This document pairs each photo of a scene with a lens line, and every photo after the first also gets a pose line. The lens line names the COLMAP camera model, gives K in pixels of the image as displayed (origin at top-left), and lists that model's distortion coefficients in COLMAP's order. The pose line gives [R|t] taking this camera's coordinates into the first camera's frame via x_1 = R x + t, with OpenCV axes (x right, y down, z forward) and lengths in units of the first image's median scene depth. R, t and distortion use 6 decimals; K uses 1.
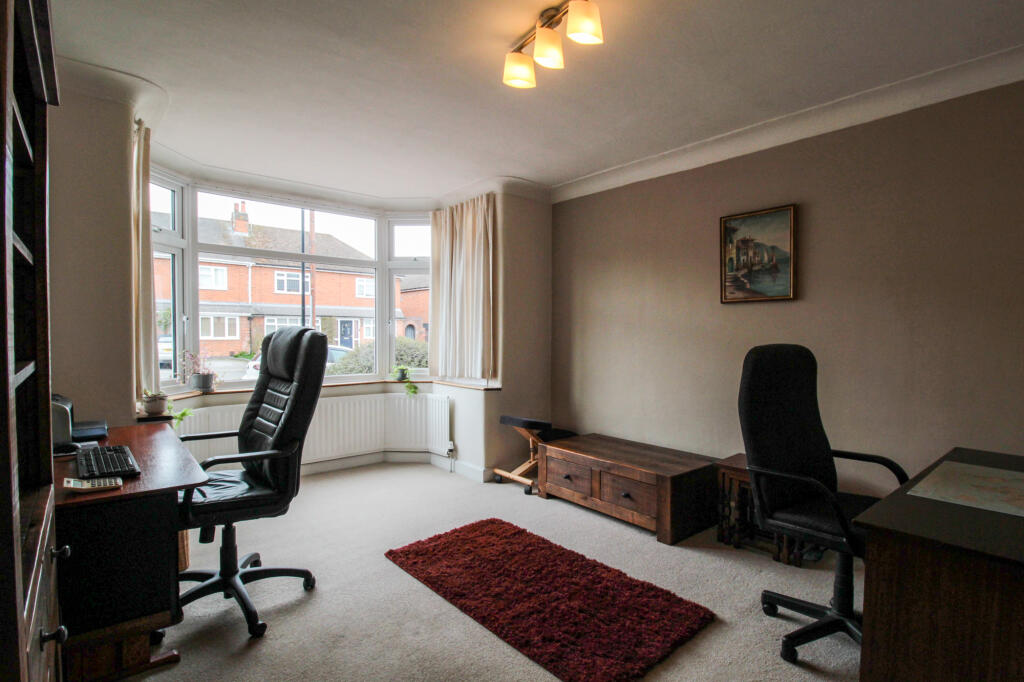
lens RADIAL K [[507.3, 0, 512.9], [0, 507.3, 340.6], [0, 0, 1]] dist [-0.007615, -0.001835]
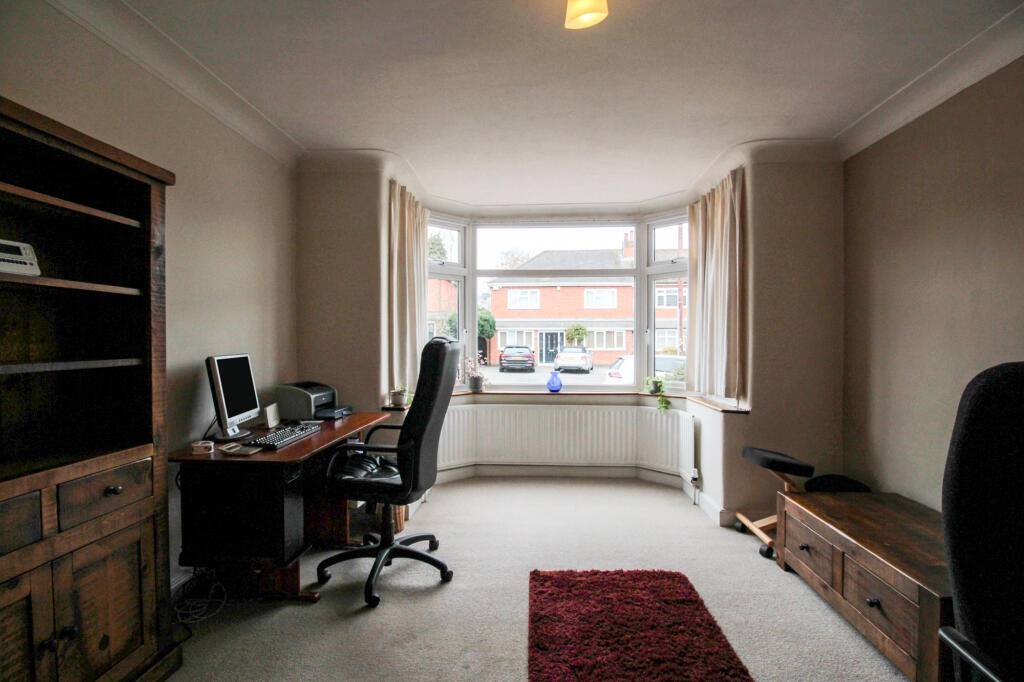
lens RADIAL K [[481.0, 0, 510.8], [0, 481.0, 343.8], [0, 0, 1]] dist [-0.010761, -0.007427]
pose [[0.716920, -0.004650, -0.697140, 0.234273], [-0.007120, 0.999877, -0.013991, 0.001860], [0.697119, 0.014993, 0.716799, 0.210811]]
